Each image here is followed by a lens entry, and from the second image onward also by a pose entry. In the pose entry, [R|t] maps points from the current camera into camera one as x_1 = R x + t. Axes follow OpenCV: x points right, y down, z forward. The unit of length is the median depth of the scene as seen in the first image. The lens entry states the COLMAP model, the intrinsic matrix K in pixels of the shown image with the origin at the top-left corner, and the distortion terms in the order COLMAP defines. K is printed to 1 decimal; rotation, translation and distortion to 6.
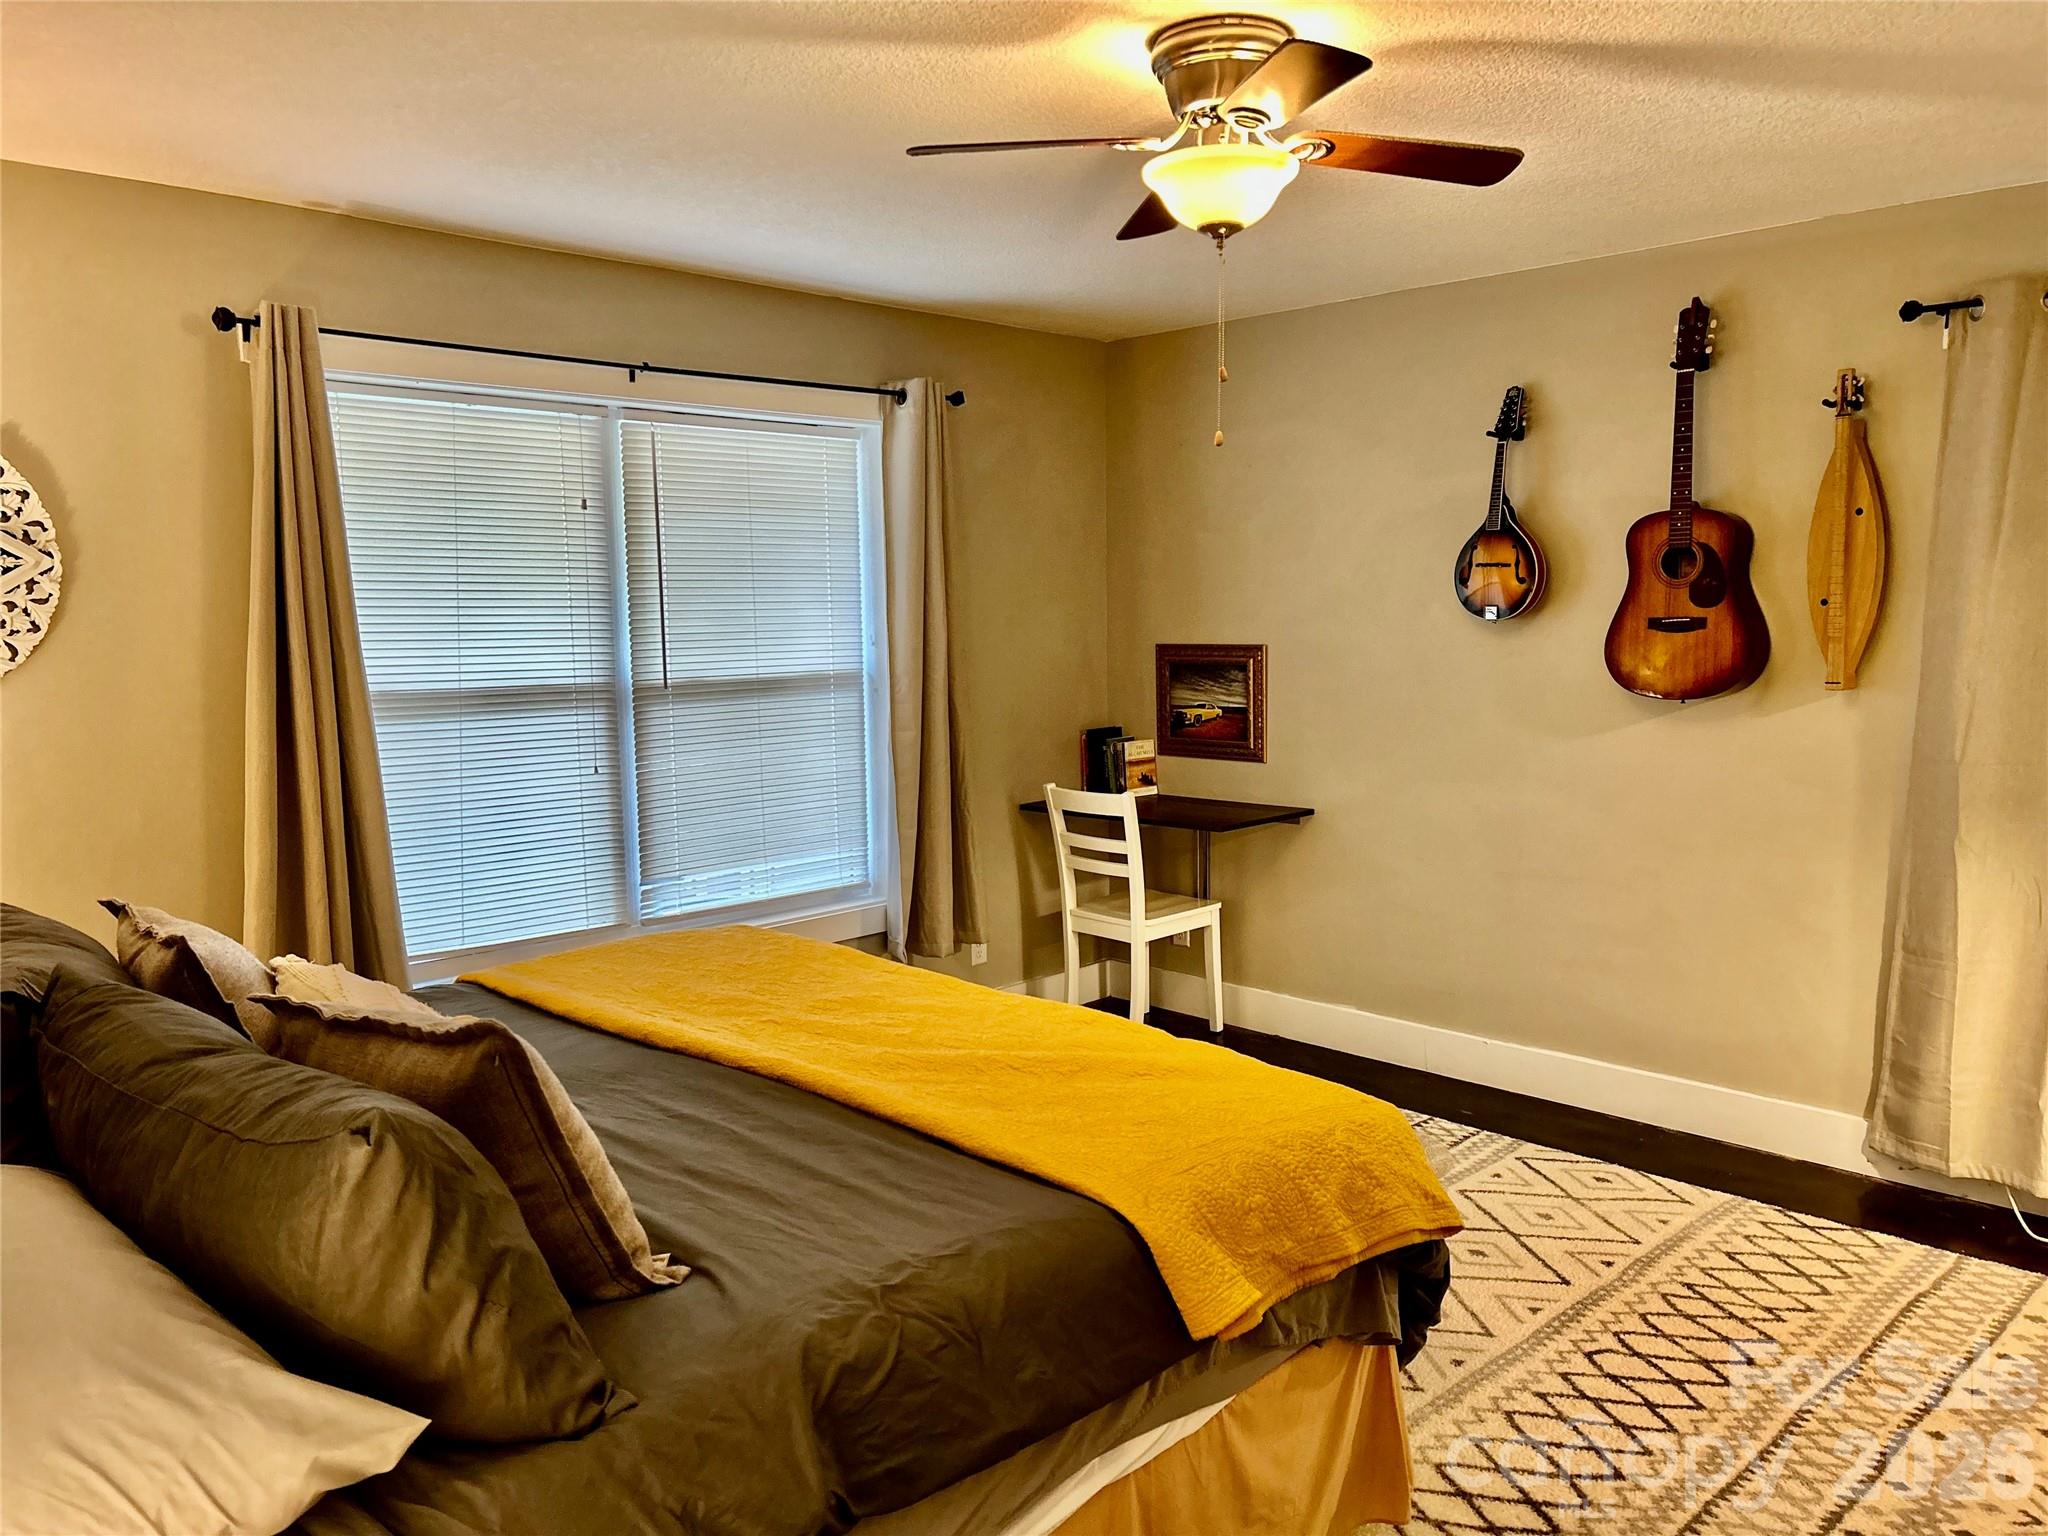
lens RADIAL K [[1542.6, 0, 1025.4], [0, 1542.6, 783.4], [0, 0, 1]] dist [0.055292, -0.030364]
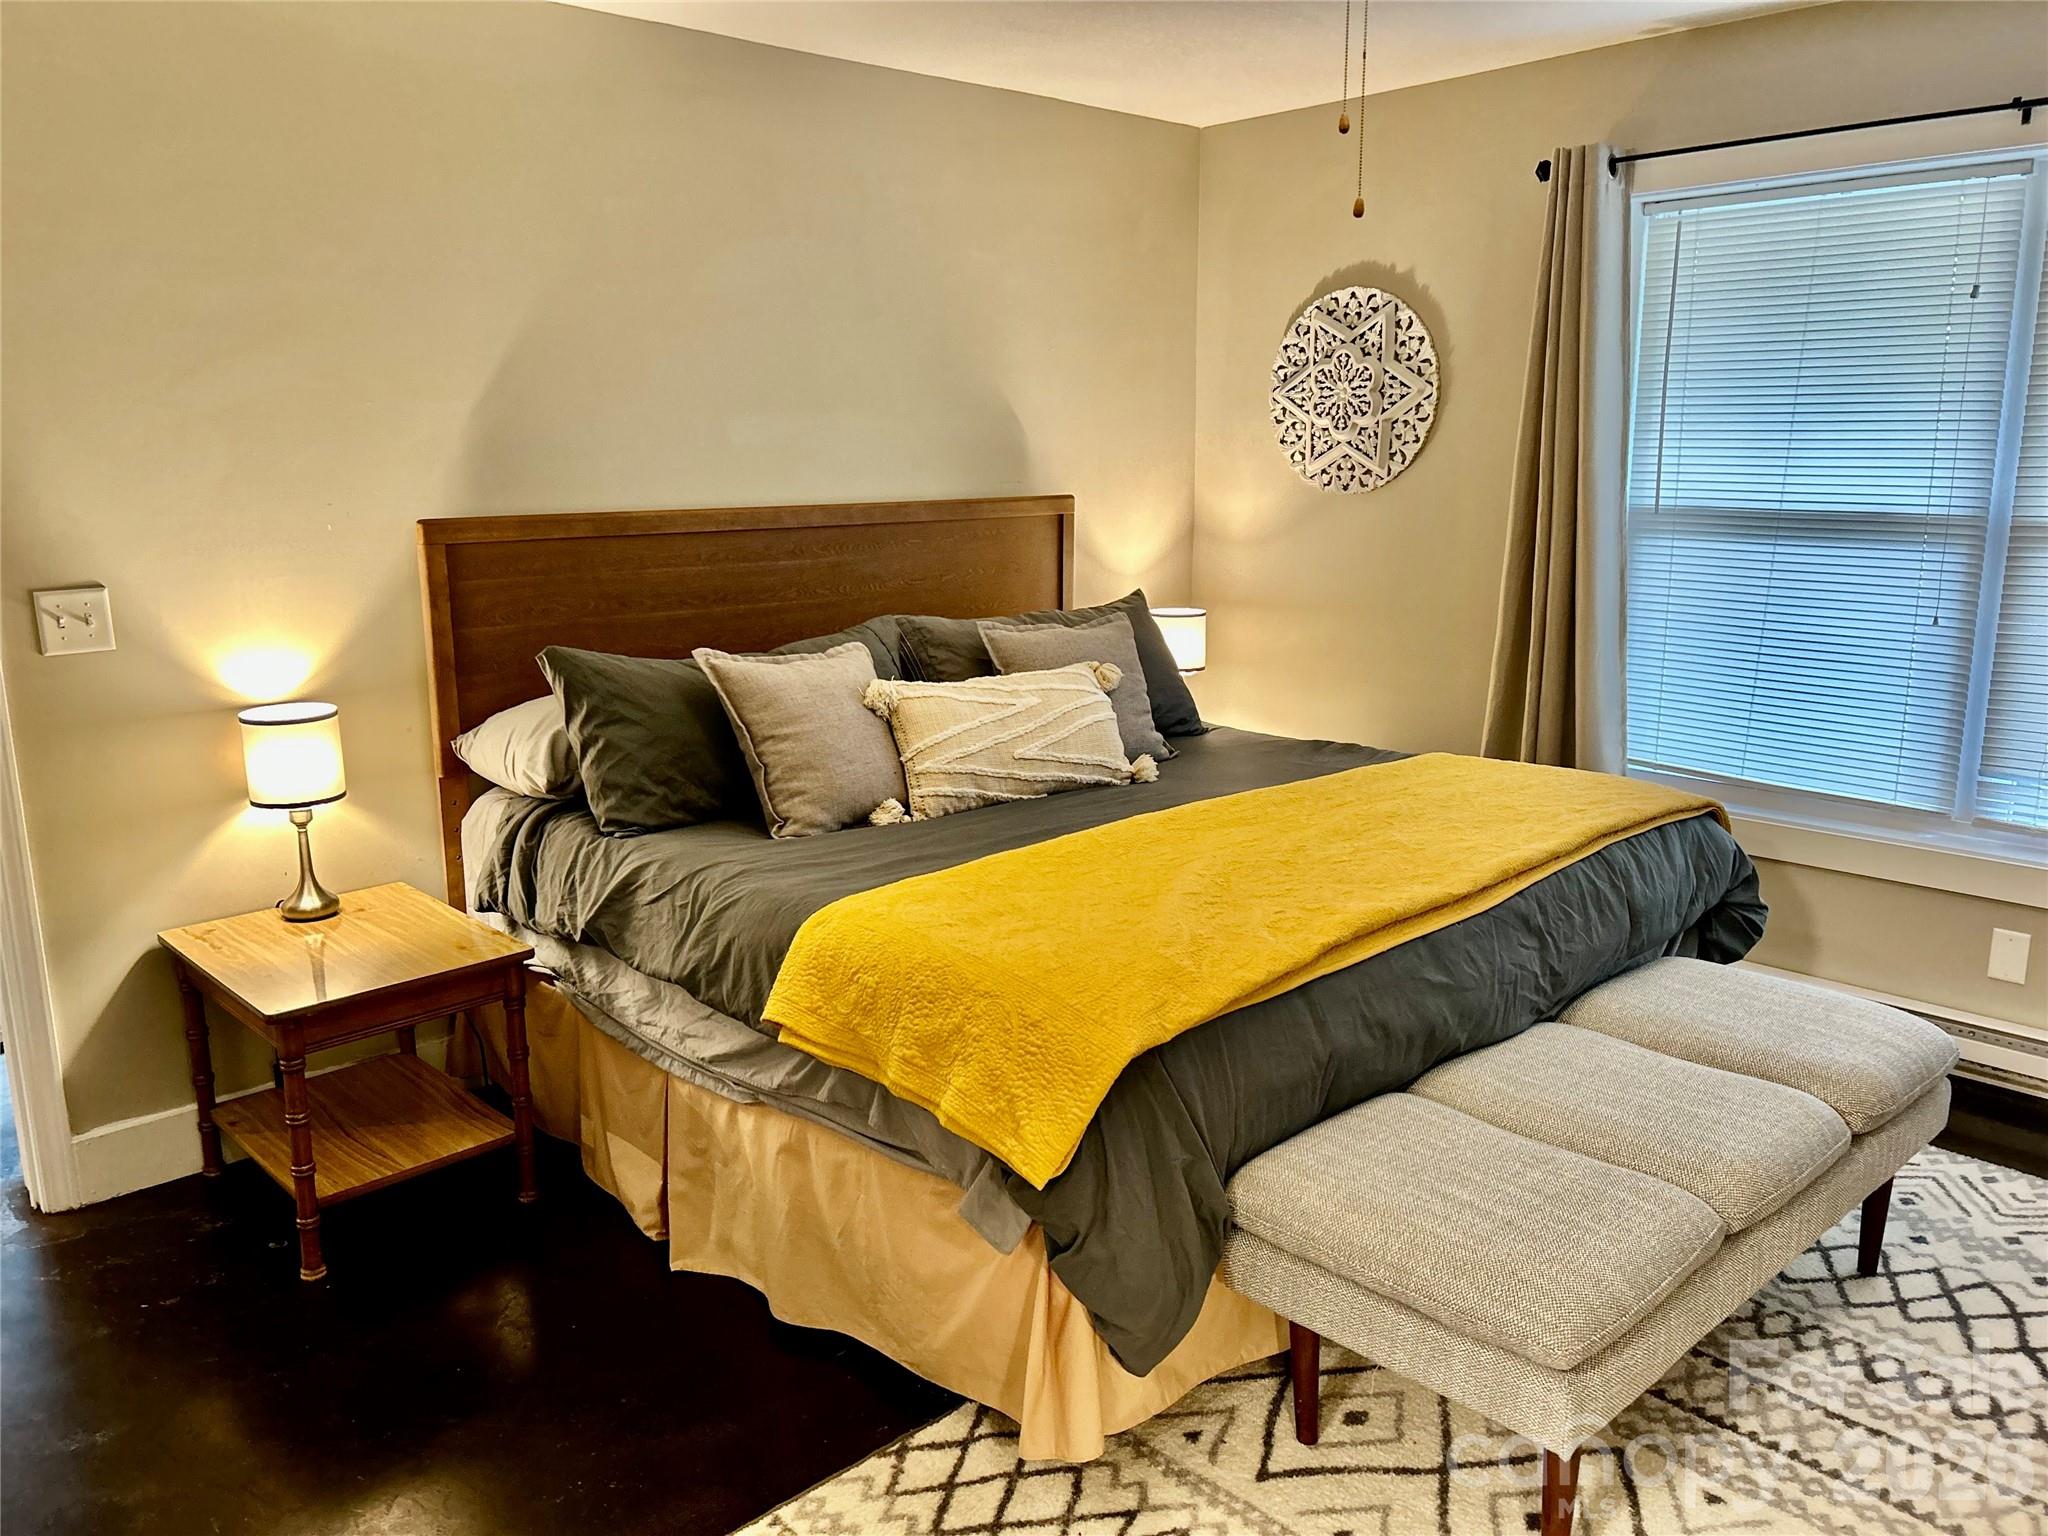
lens RADIAL K [[1542.6, 0, 1021.5], [0, 1542.6, 763.3], [0, 0, 1]] dist [0.055292, -0.030364]
pose [[-0.013319, 0.223291, -0.974661, 0.744857], [-0.110852, 0.968409, 0.223374, -0.089564], [0.993748, 0.111018, 0.011854, 0.672878]]
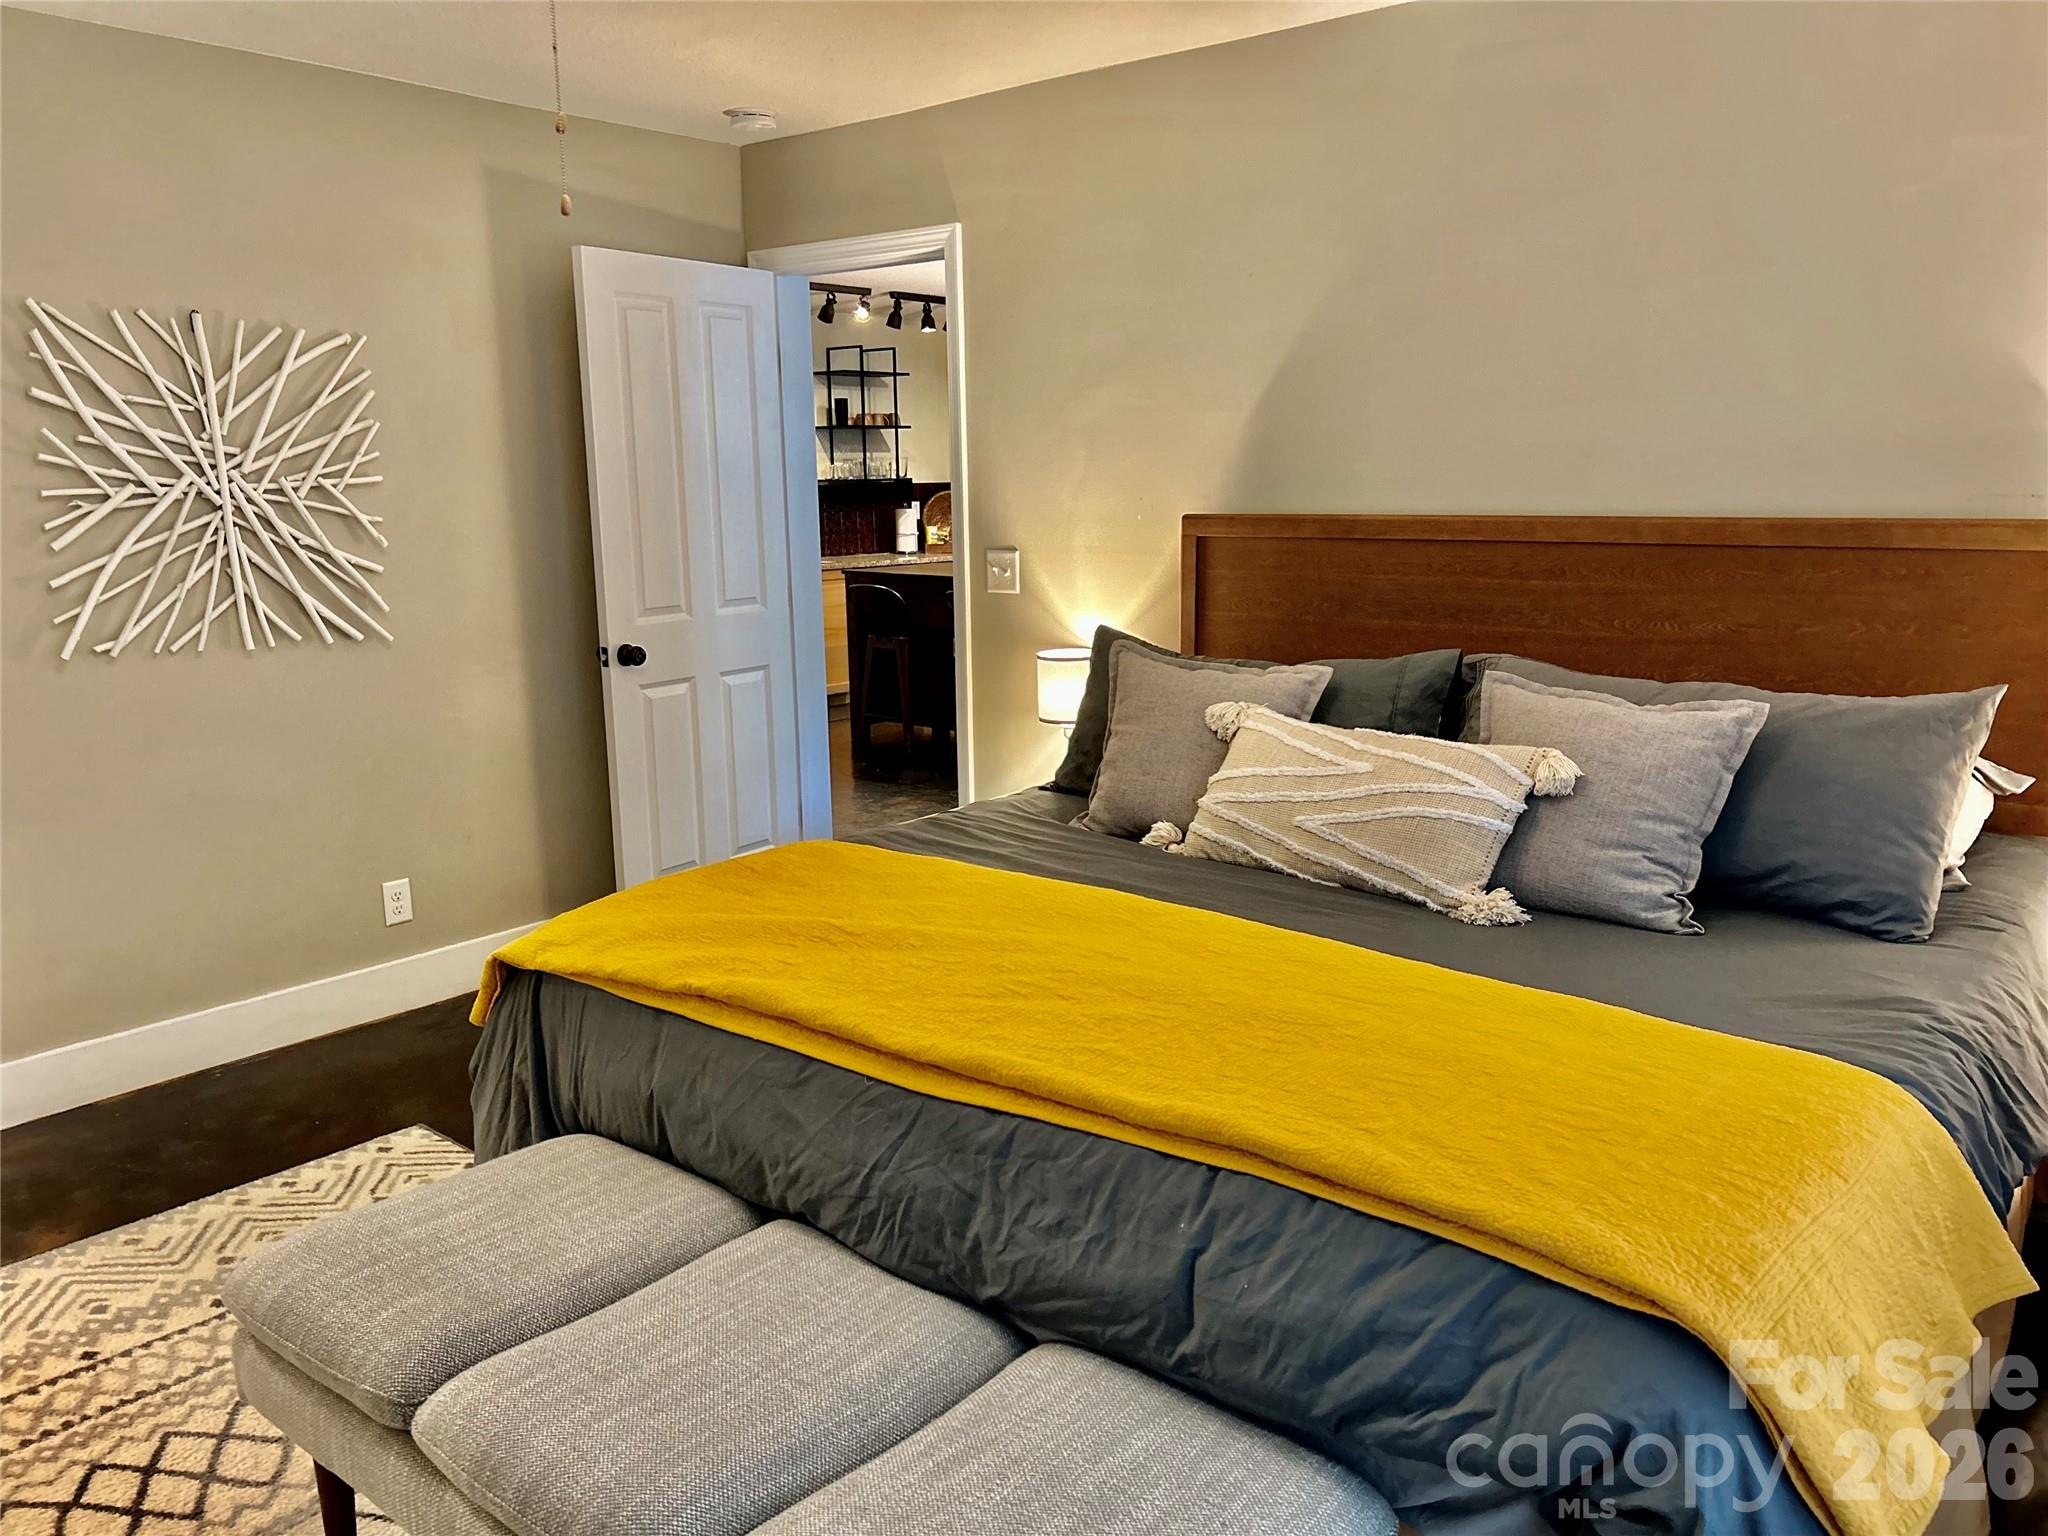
lens RADIAL K [[1542.6, 0, 1021.7], [0, 1542.6, 761.9], [0, 0, 1]] dist [0.055292, -0.030364]
pose [[-0.994694, 0.051988, -0.088771, -0.018257], [0.022496, 0.951949, 0.305430, -0.158218], [0.100384, 0.301812, -0.948068, 1.446768]]
